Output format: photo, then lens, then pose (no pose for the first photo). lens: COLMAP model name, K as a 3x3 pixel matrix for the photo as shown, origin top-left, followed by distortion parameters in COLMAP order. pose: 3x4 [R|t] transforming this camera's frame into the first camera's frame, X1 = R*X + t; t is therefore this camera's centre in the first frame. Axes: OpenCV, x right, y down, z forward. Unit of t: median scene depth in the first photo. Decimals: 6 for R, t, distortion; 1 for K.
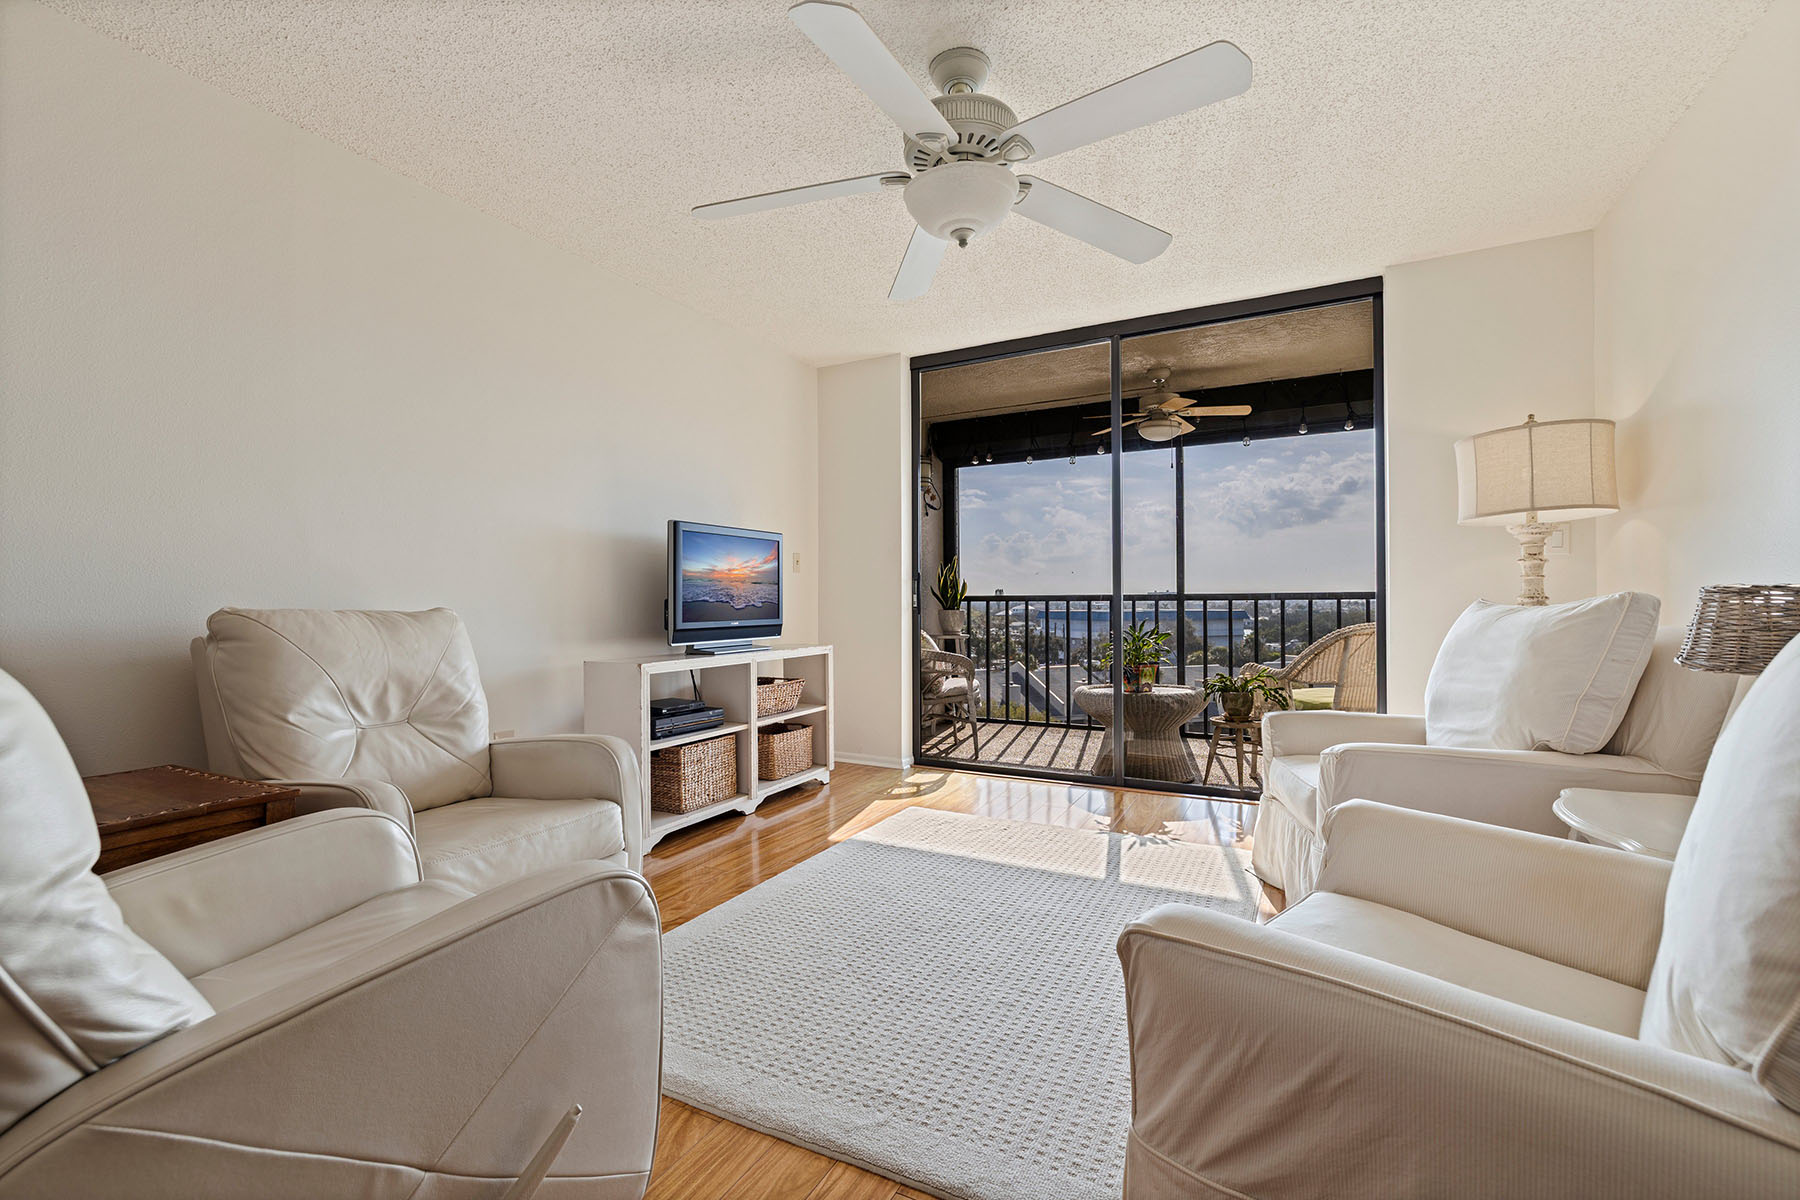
lens RADIAL K [[769.9, 0, 899.6], [0, 769.9, 598.5], [0, 0, 1]] dist [-0.000119, 0.000748]
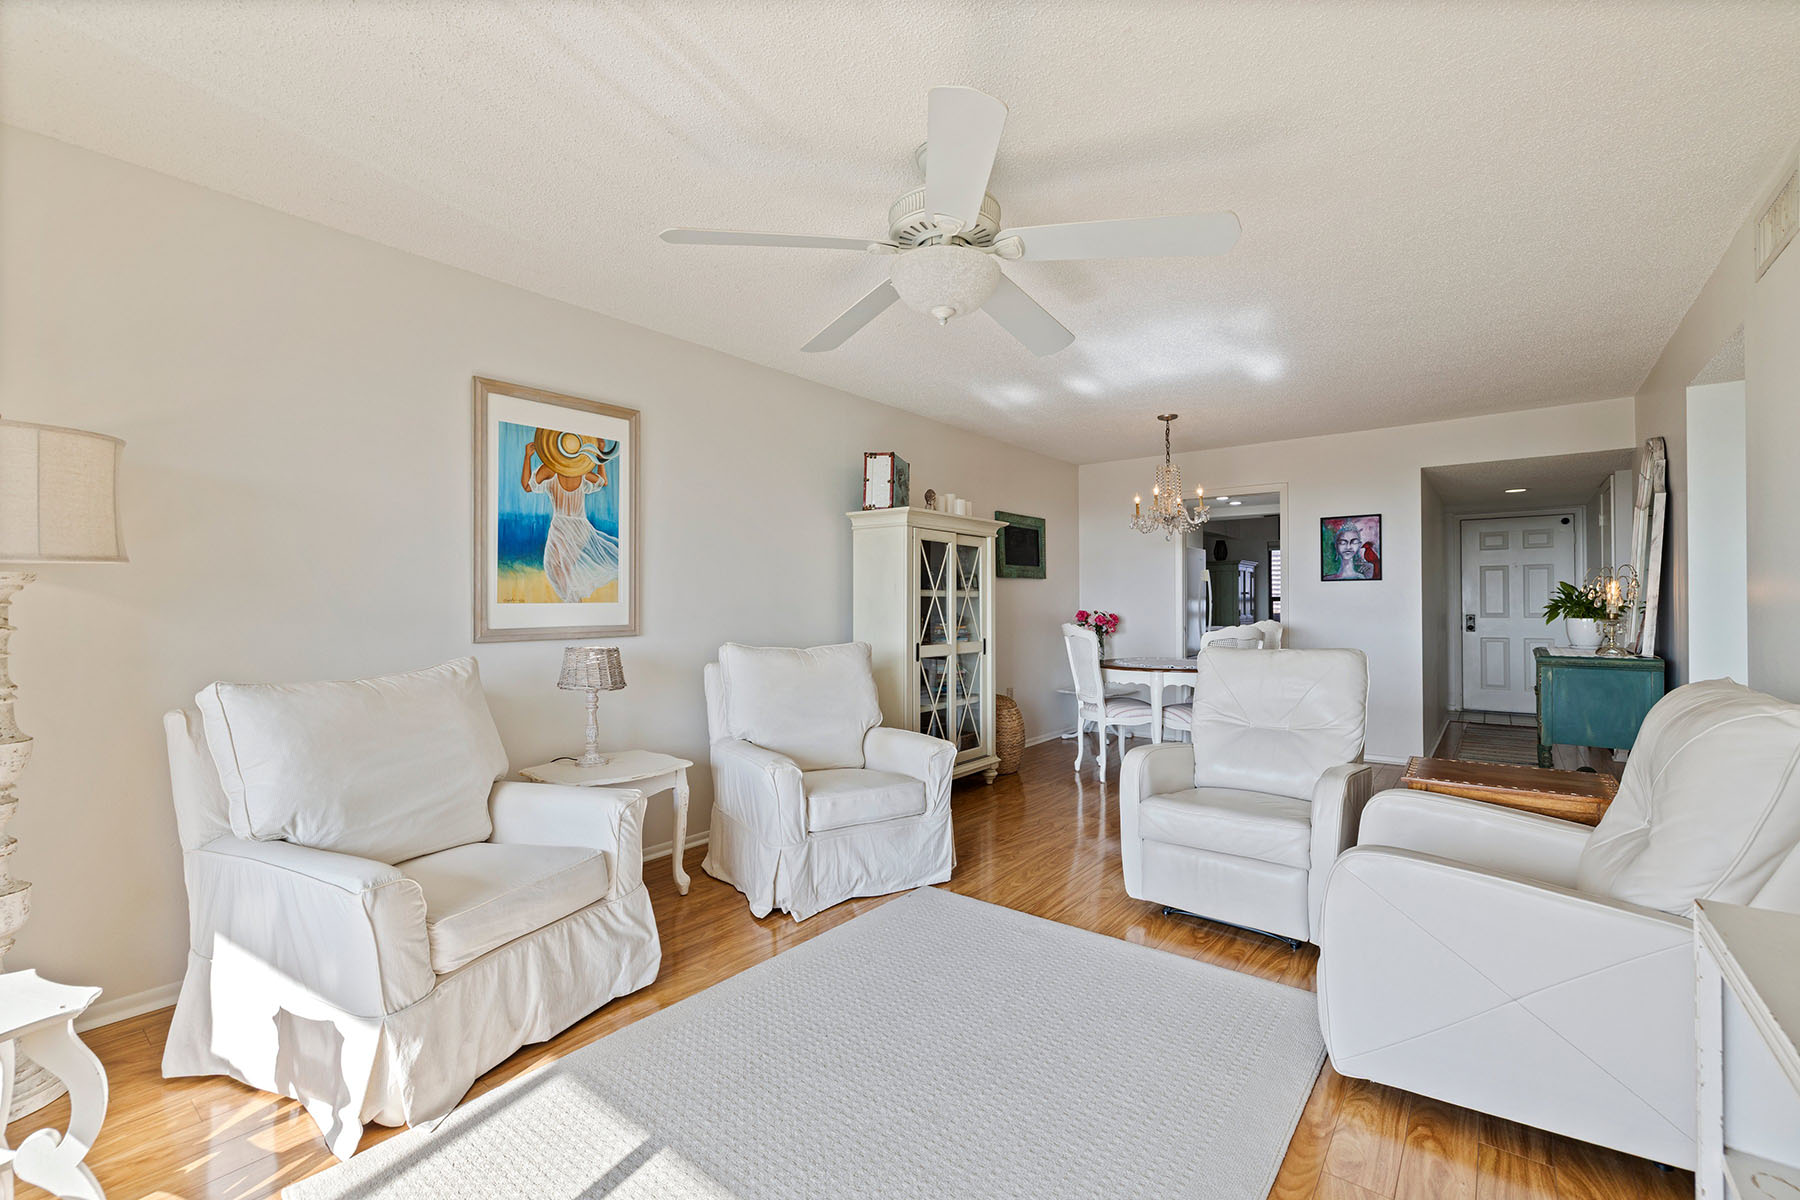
lens RADIAL K [[769.9, 0, 900.6], [0, 769.9, 602.5], [0, 0, 1]] dist [-0.000119, 0.000748]
pose [[-0.985671, 0.010892, 0.168324, -0.018418], [0.010229, 0.999936, -0.004808, -0.045151], [-0.168366, -0.003018, -0.985720, 1.101006]]
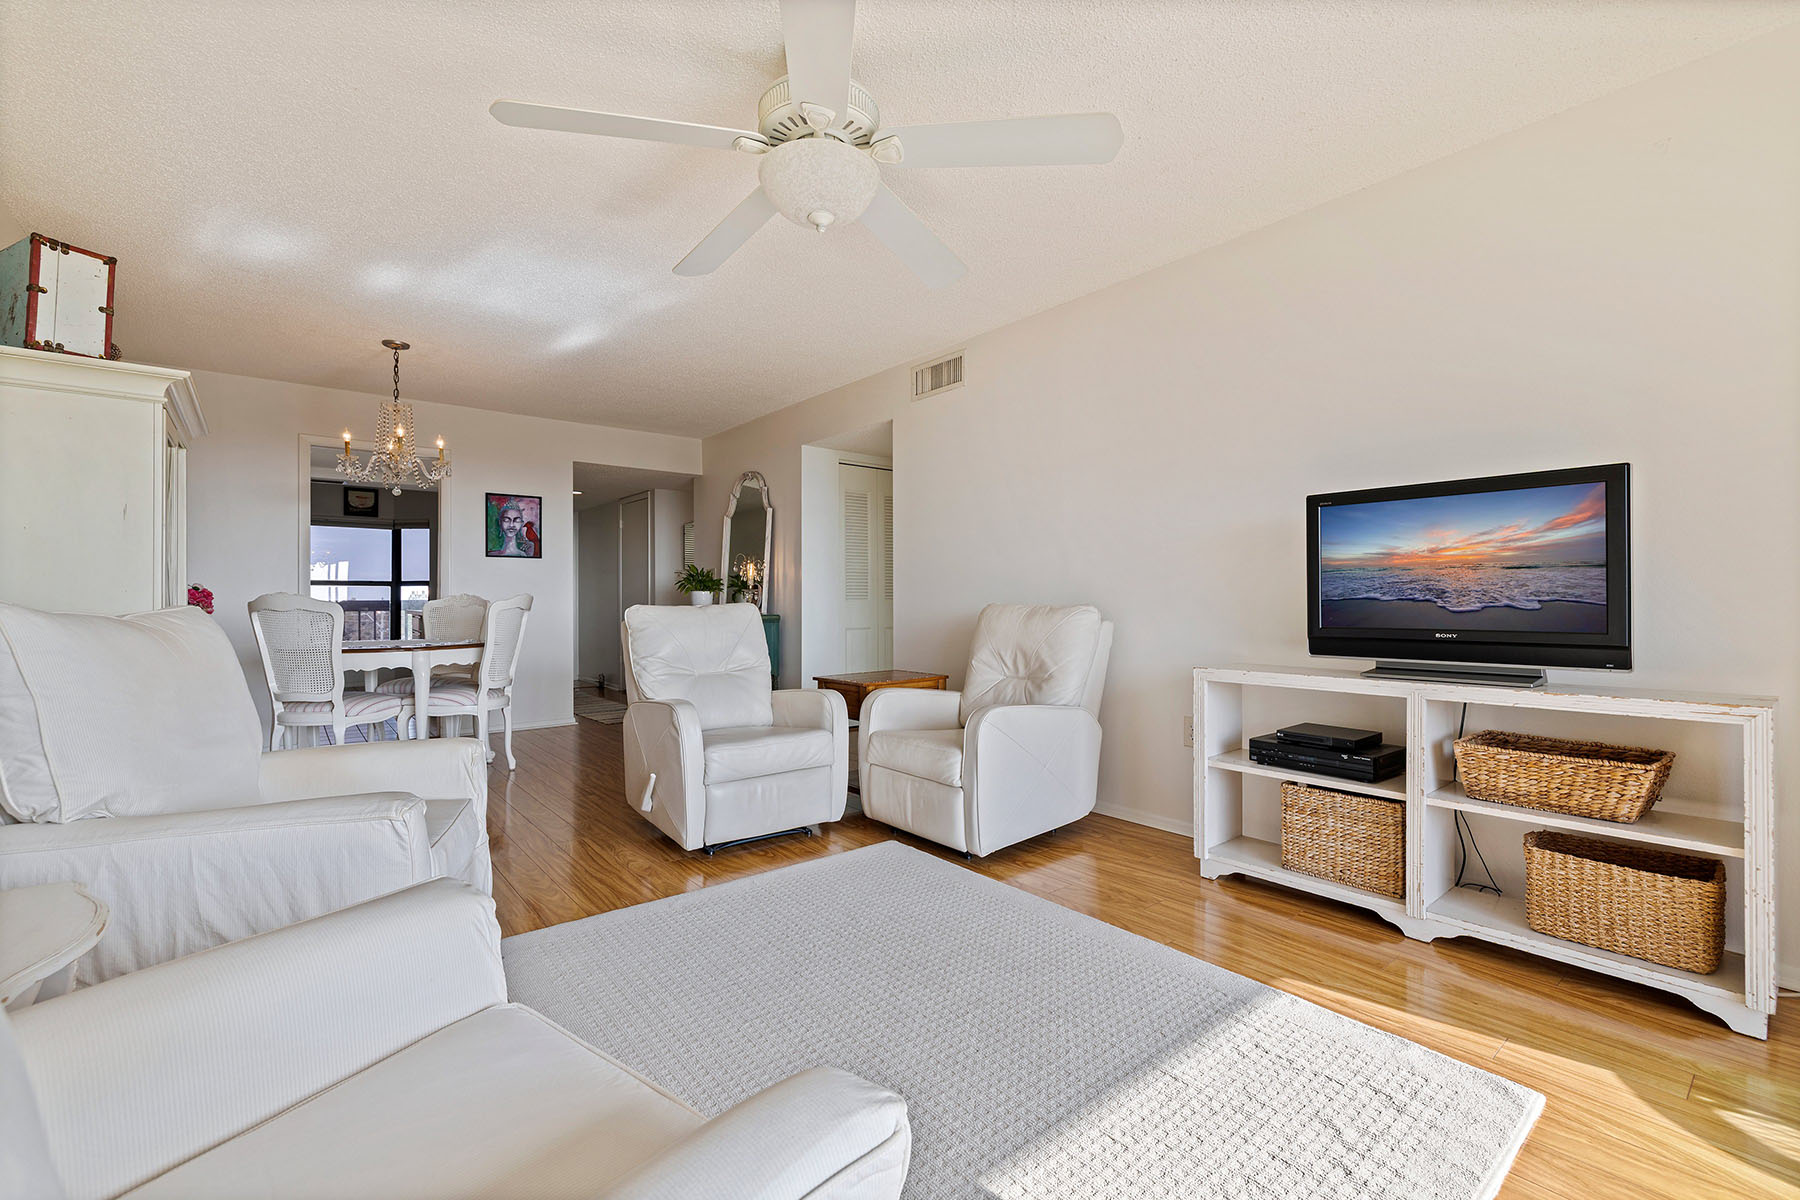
lens RADIAL K [[769.9, 0, 911.0], [0, 769.9, 599.5], [0, 0, 1]] dist [-0.000119, 0.000748]
pose [[-0.375229, 0.006516, -0.926909, 0.503469], [0.007288, 0.999965, 0.004079, -0.002131], [0.926903, -0.005225, -0.375264, 0.797172]]
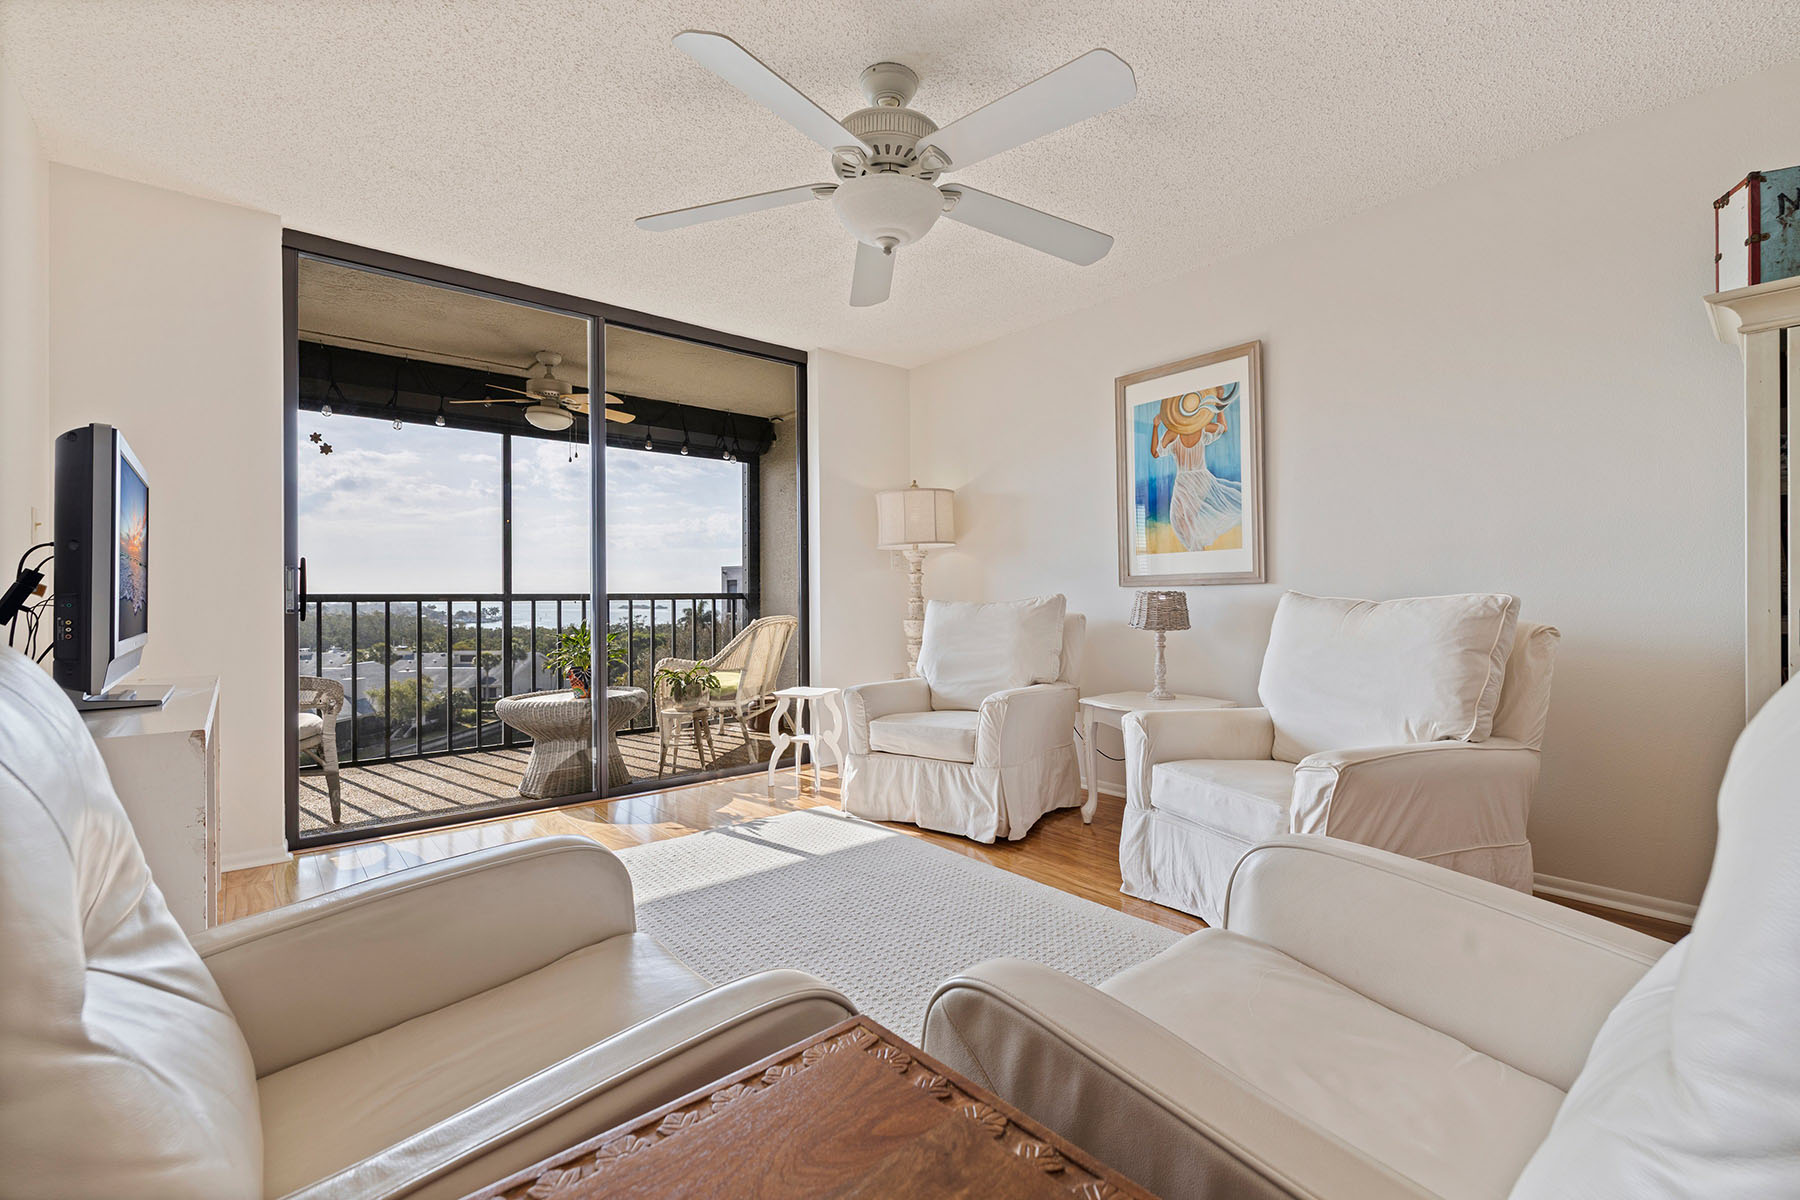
lens RADIAL K [[769.9, 0, 897.3], [0, 769.9, 591.9], [0, 0, 1]] dist [-0.000119, 0.000748]
pose [[0.375287, 0.011897, 0.926832, -0.475726], [0.000229, 0.999916, -0.012929, 0.005595], [-0.926909, 0.005065, 0.375253, 0.330947]]
